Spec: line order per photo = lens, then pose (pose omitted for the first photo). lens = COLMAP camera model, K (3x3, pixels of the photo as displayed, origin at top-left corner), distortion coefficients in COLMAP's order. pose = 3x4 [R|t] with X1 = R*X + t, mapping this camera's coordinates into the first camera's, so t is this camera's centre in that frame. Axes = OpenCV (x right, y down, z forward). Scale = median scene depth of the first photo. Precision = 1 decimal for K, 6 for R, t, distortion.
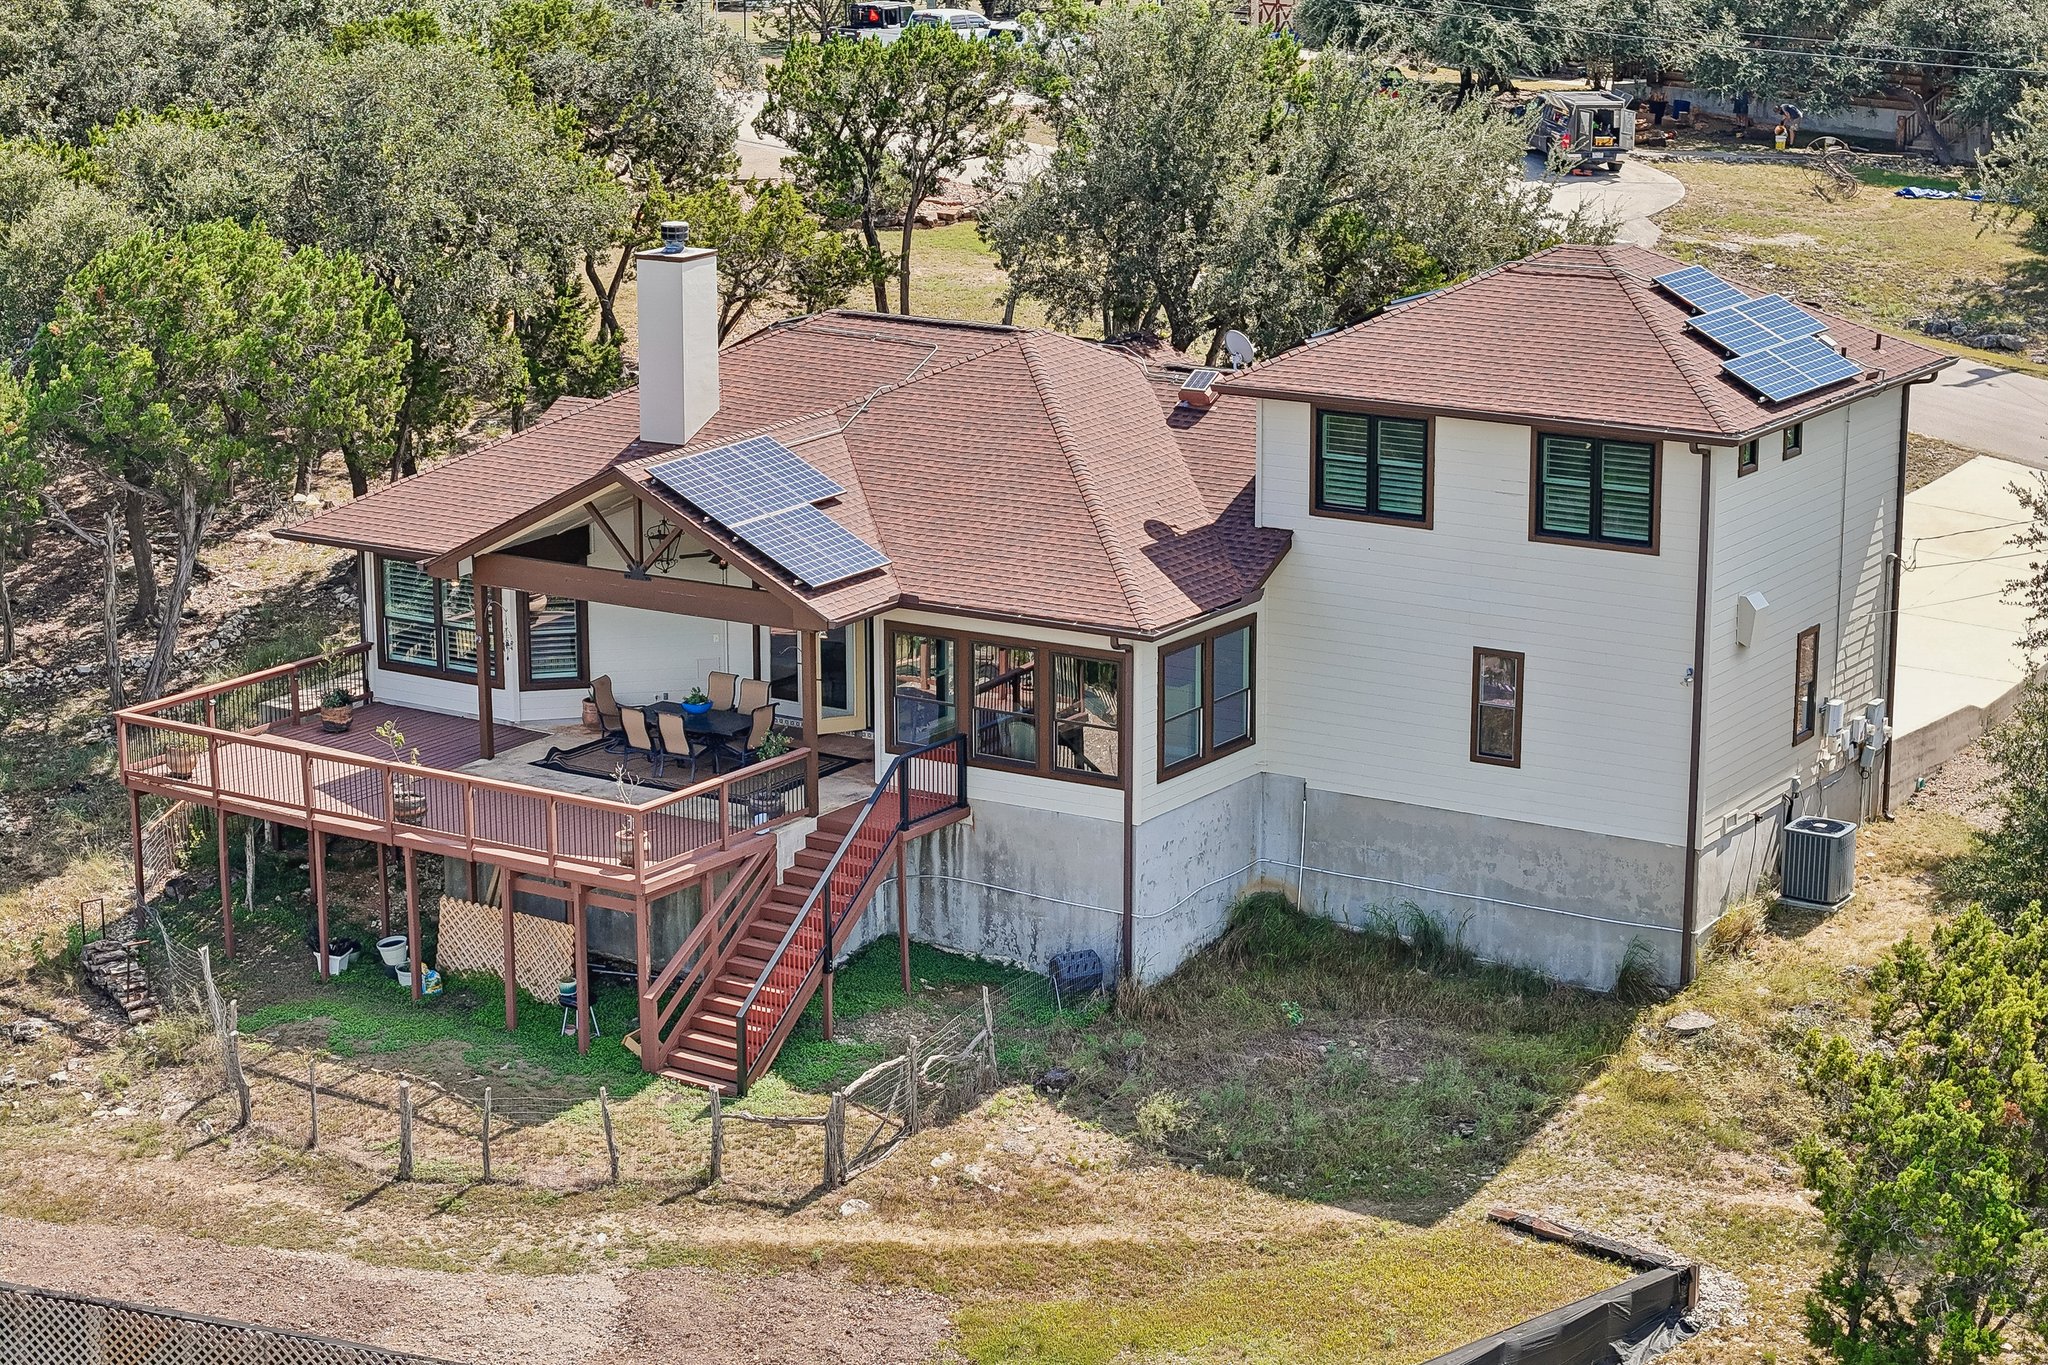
lens RADIAL K [[3996.1, 0, 1024.0], [0, 3996.1, 682.5], [0, 0, 1]] dist [-0.023523, 0.120533]
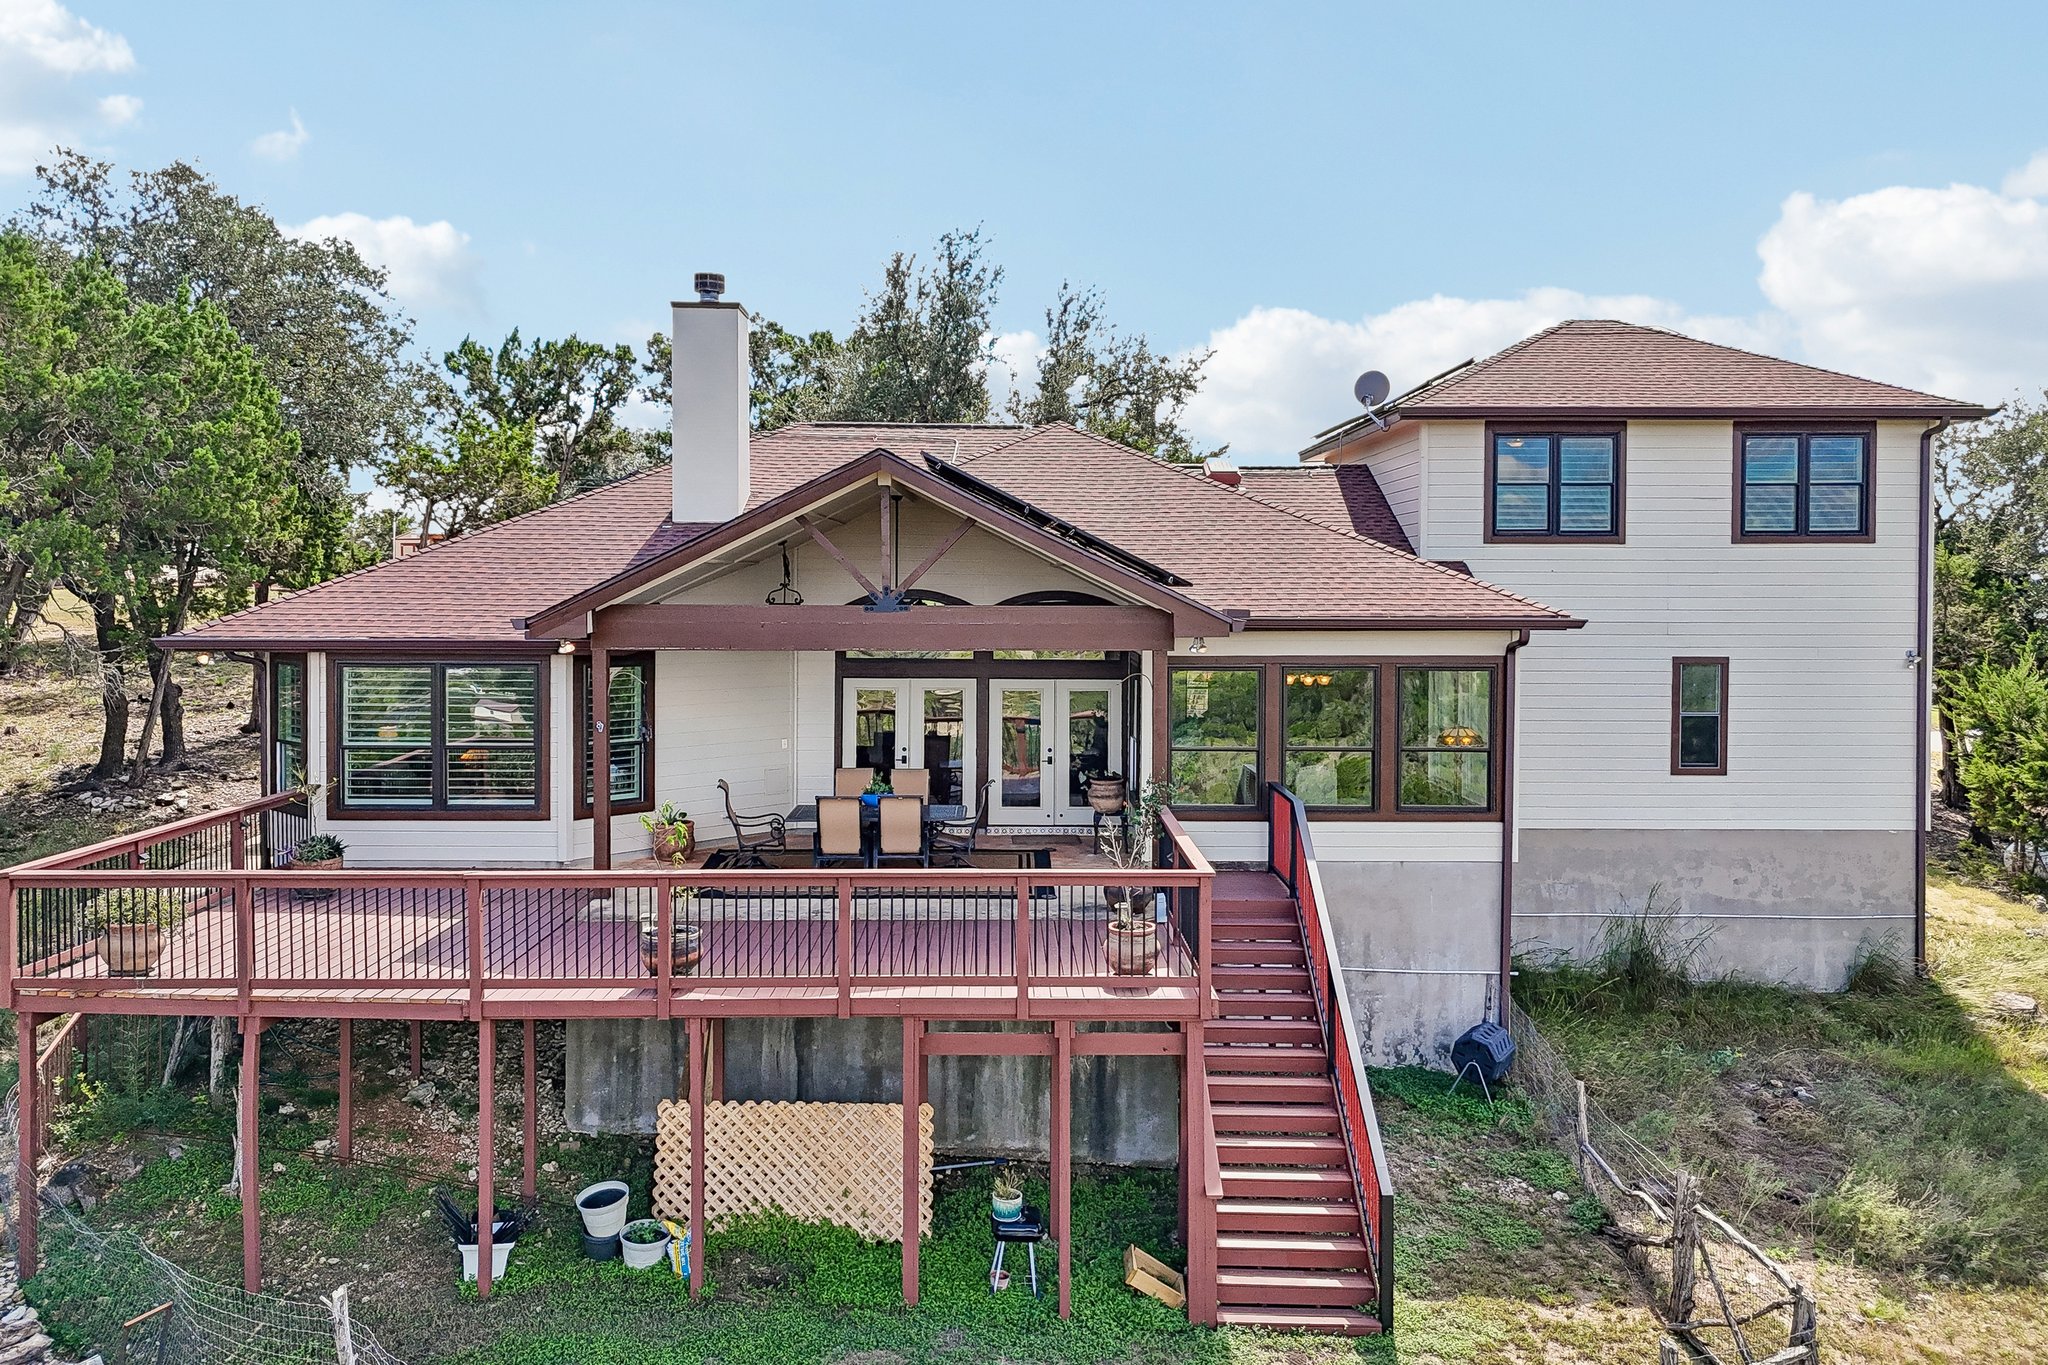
lens RADIAL K [[1495.1, 0, 1024.0], [0, 1495.1, 682.5], [0, 0, 1]] dist [0.051132, -0.002474]
pose [[0.839189, -0.028759, 0.543078, -0.227768], [0.124045, 0.982399, -0.139657, 0.029429], [-0.529503, 0.184565, 0.827987, 0.773297]]
